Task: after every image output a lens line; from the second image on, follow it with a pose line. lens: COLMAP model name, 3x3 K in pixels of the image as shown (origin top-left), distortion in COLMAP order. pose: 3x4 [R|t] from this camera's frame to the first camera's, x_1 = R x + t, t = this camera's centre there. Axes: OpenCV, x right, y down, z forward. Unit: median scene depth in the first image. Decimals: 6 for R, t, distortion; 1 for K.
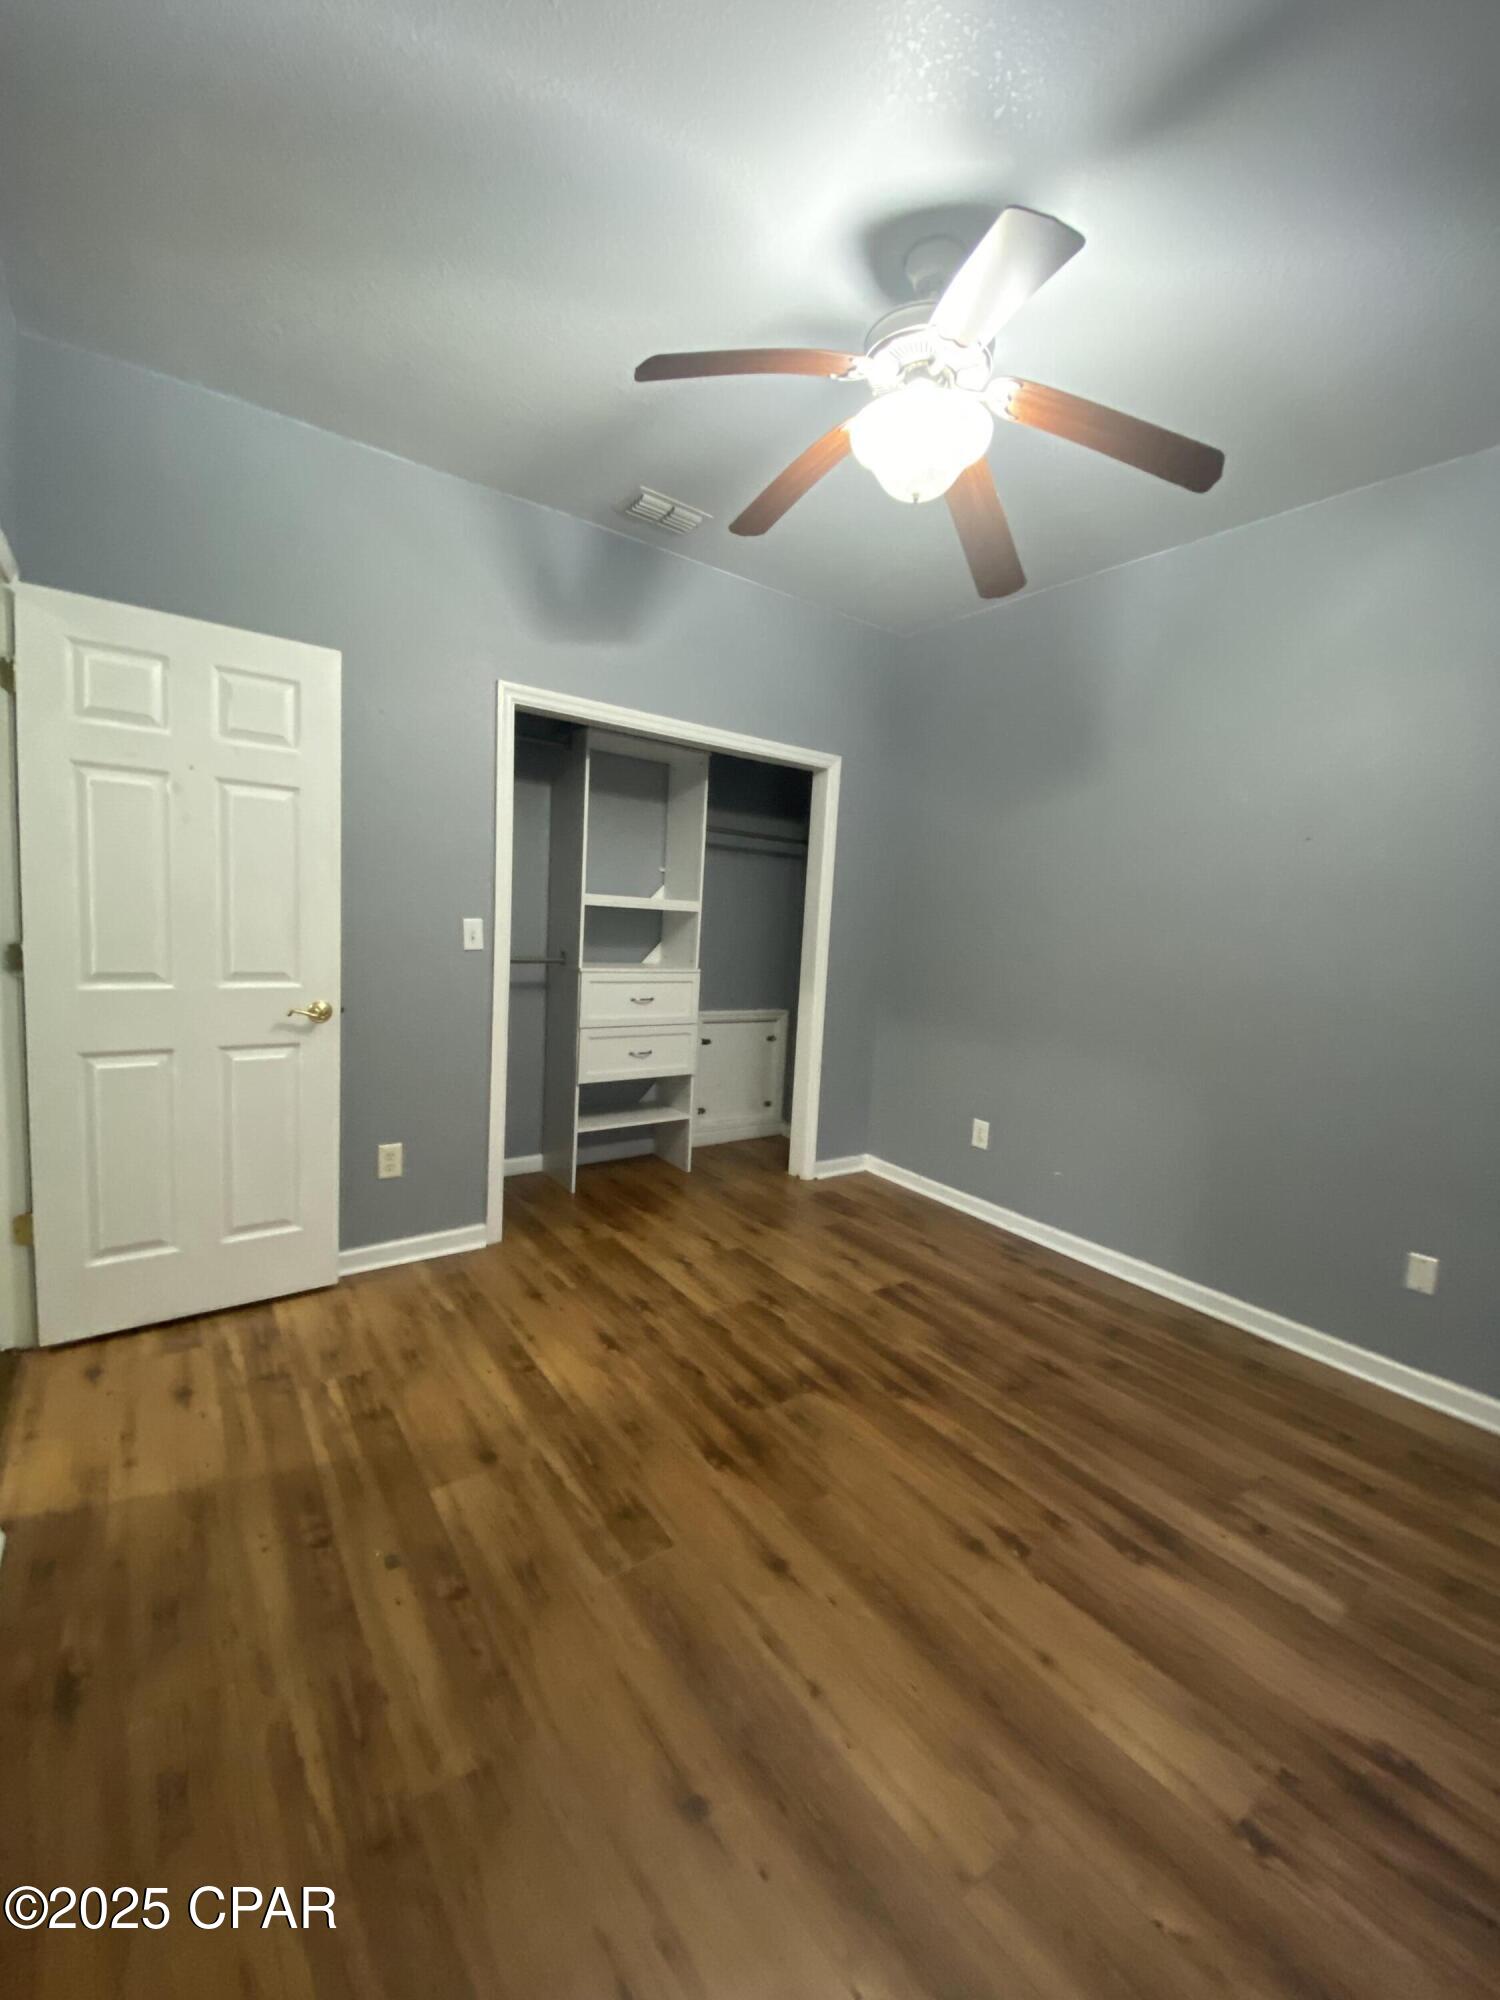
lens RADIAL K [[799.6, 0, 750.0], [0, 799.6, 1000.0], [0, 0, 1]] dist [0.001663, -0.011508]
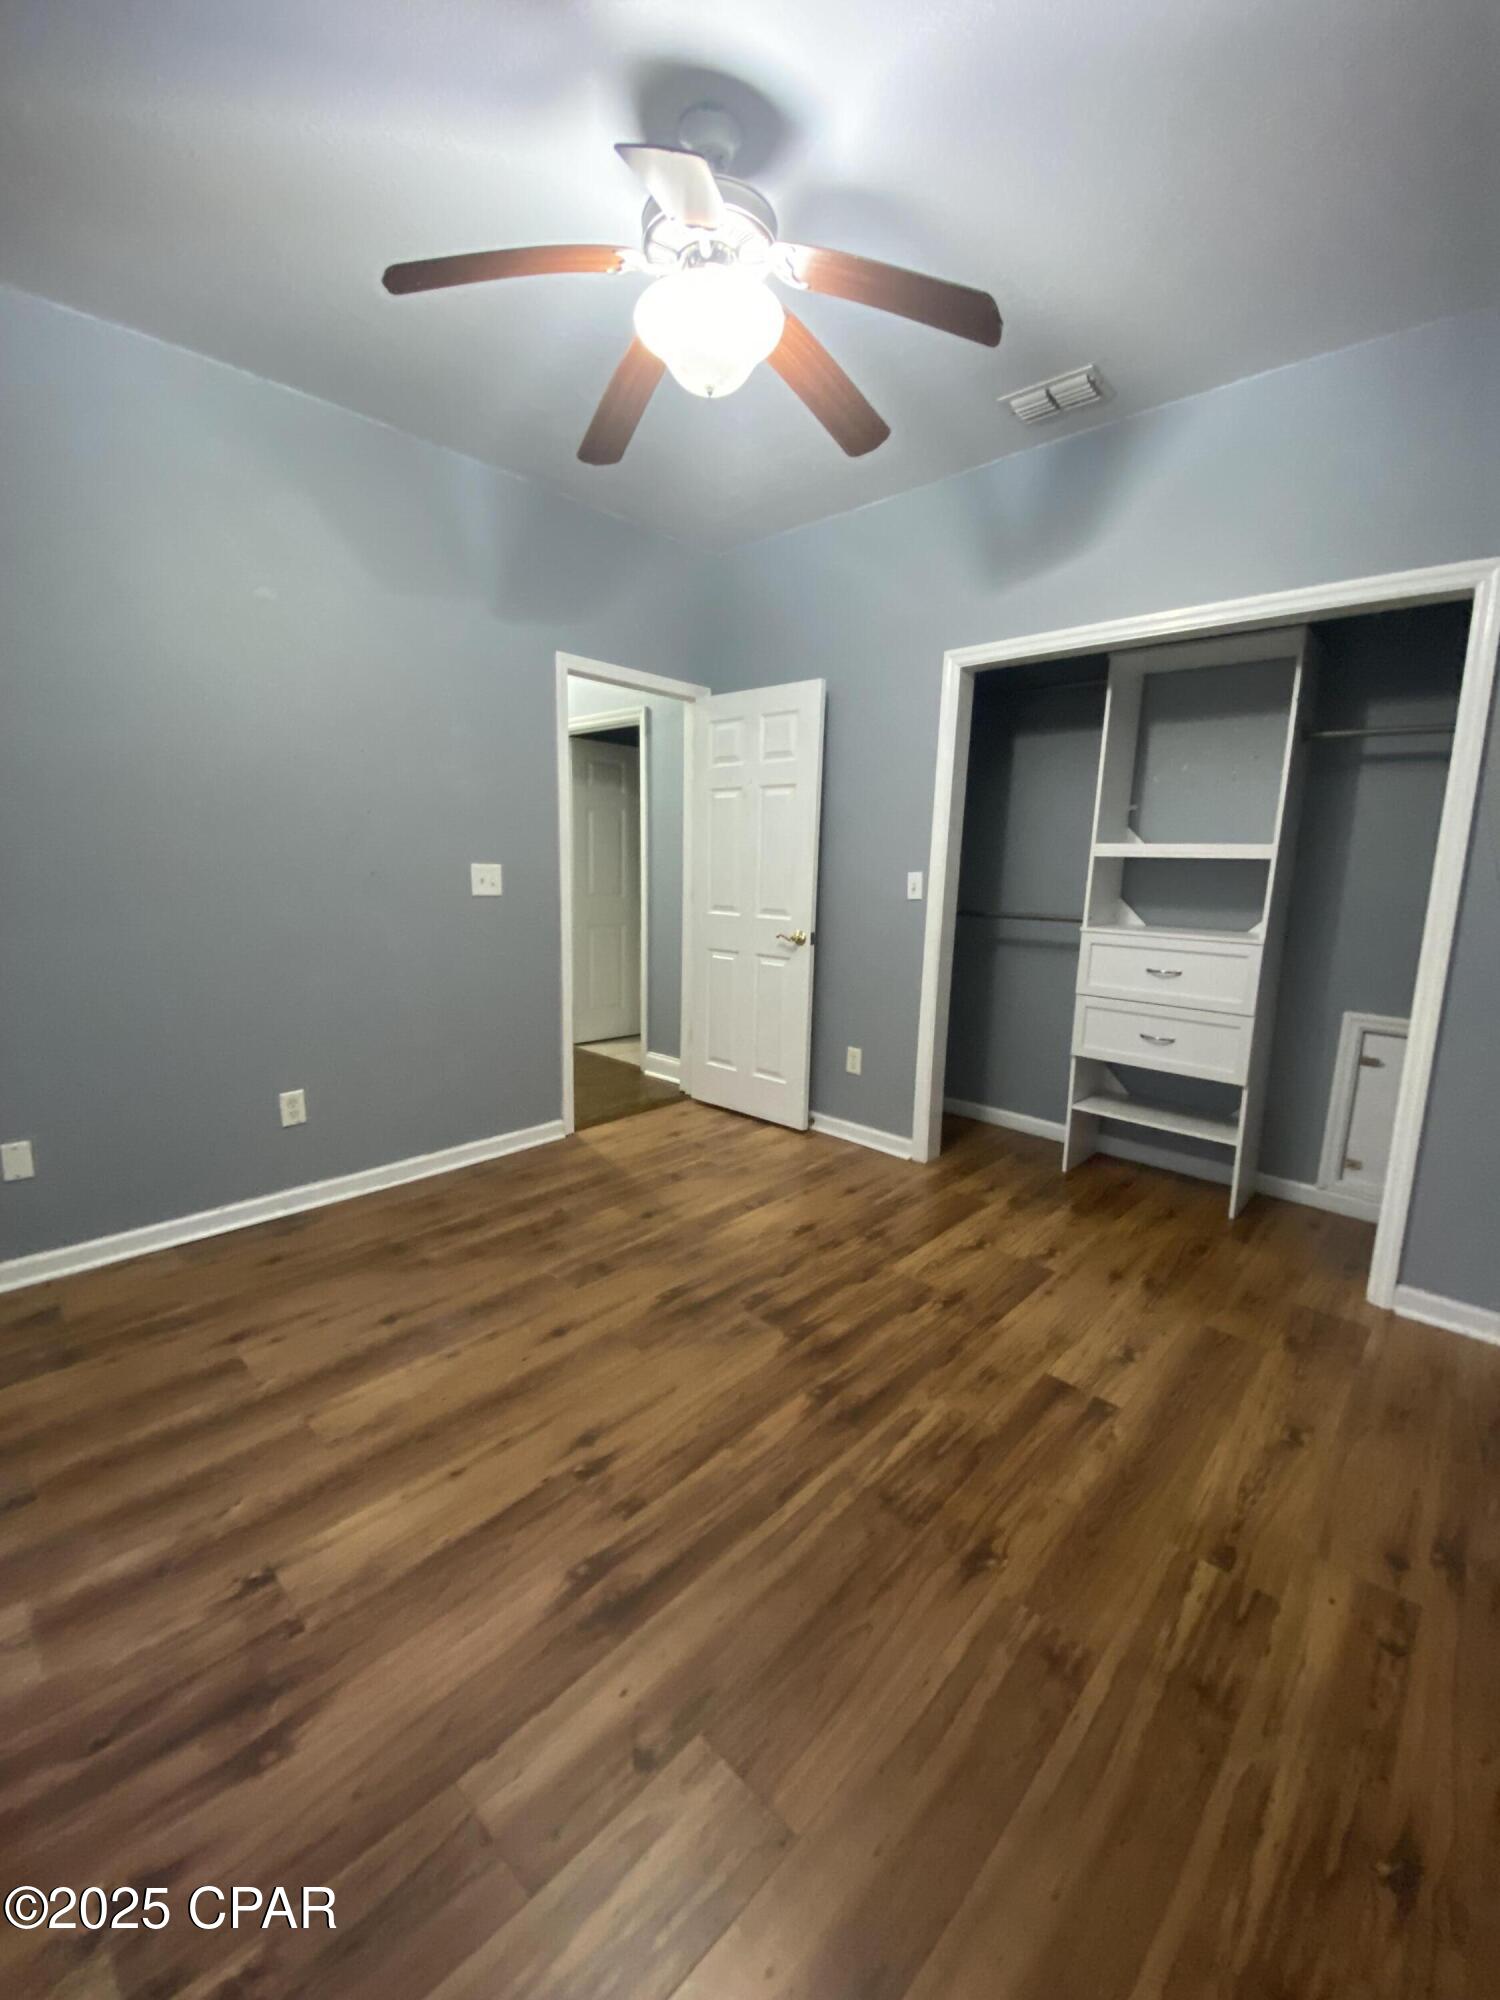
lens RADIAL K [[799.6, 0, 750.0], [0, 799.6, 1000.0], [0, 0, 1]] dist [0.001663, -0.011508]
pose [[0.206719, 0.130145, -0.969706, 0.925136], [-0.133158, 0.985634, 0.103896, -0.001926], [0.969297, 0.107647, 0.221079, 0.683396]]
